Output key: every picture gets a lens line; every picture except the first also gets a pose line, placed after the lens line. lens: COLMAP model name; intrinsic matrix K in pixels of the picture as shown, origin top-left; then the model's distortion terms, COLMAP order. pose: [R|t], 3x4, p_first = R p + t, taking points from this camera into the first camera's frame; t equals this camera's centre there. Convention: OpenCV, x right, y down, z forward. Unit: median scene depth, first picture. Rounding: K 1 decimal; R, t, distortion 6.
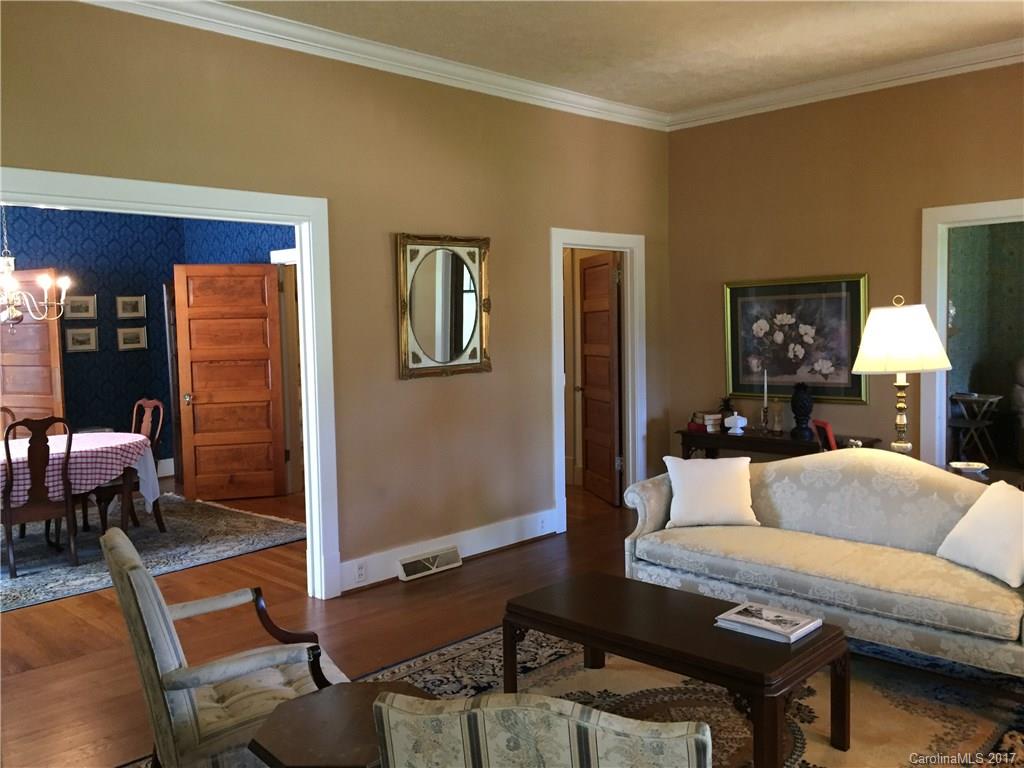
lens RADIAL K [[885.4, 0, 512.6], [0, 885.4, 382.5], [0, 0, 1]] dist [0.060644, -0.039390]
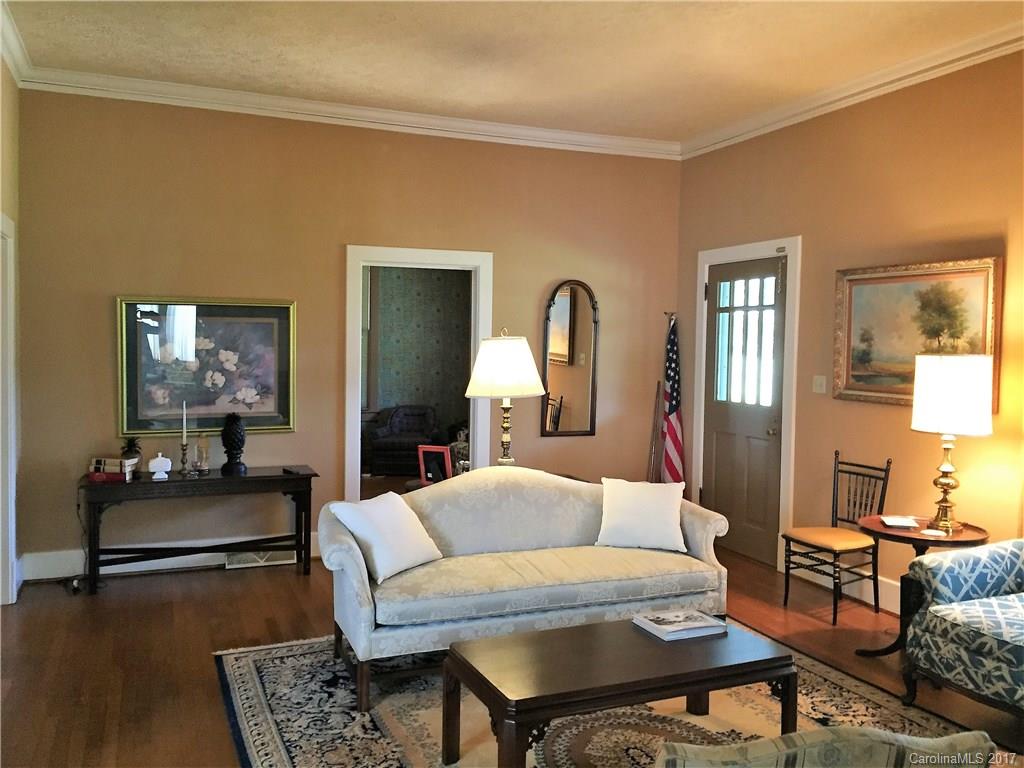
lens RADIAL K [[885.4, 0, 488.4], [0, 885.4, 394.6], [0, 0, 1]] dist [0.060644, -0.039390]
pose [[0.386723, -0.030302, 0.921698, -0.422276], [0.043617, 0.998942, 0.014541, -0.021330], [-0.921164, 0.034579, 0.387636, 0.405086]]
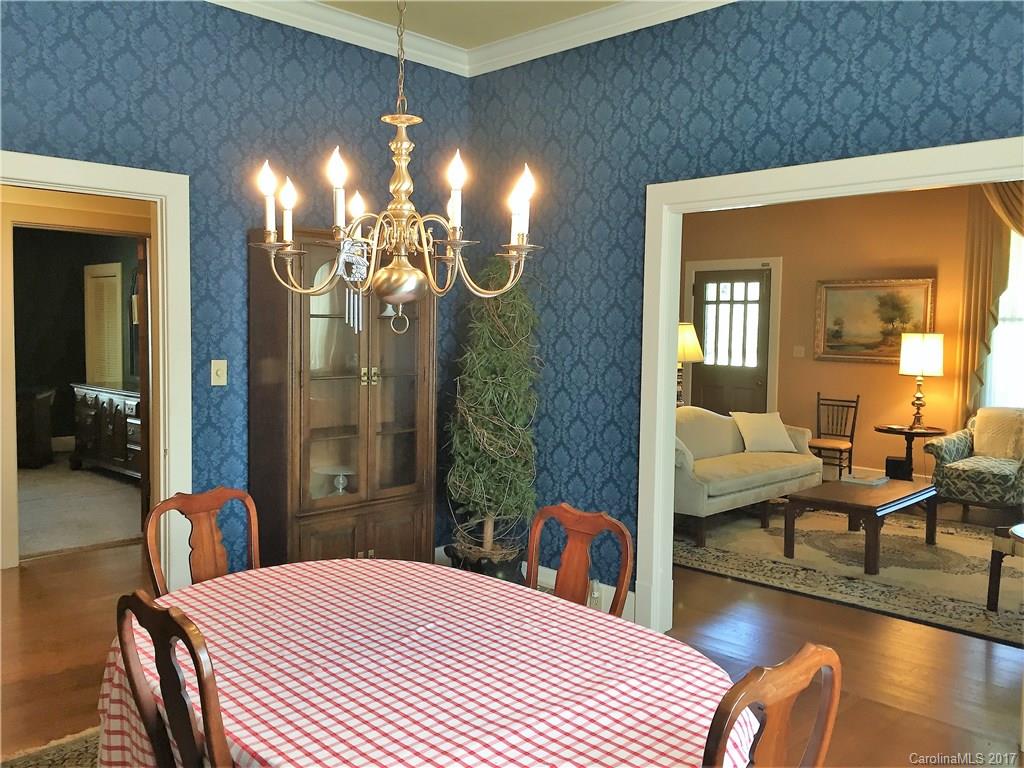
lens RADIAL K [[885.4, 0, 509.7], [0, 885.4, 383.7], [0, 0, 1]] dist [0.060644, -0.039390]
pose [[-0.015942, -0.044678, 0.998874, -0.871196], [0.055897, 0.997399, 0.045504, -0.043271], [-0.998309, 0.056560, -0.013403, 0.919400]]
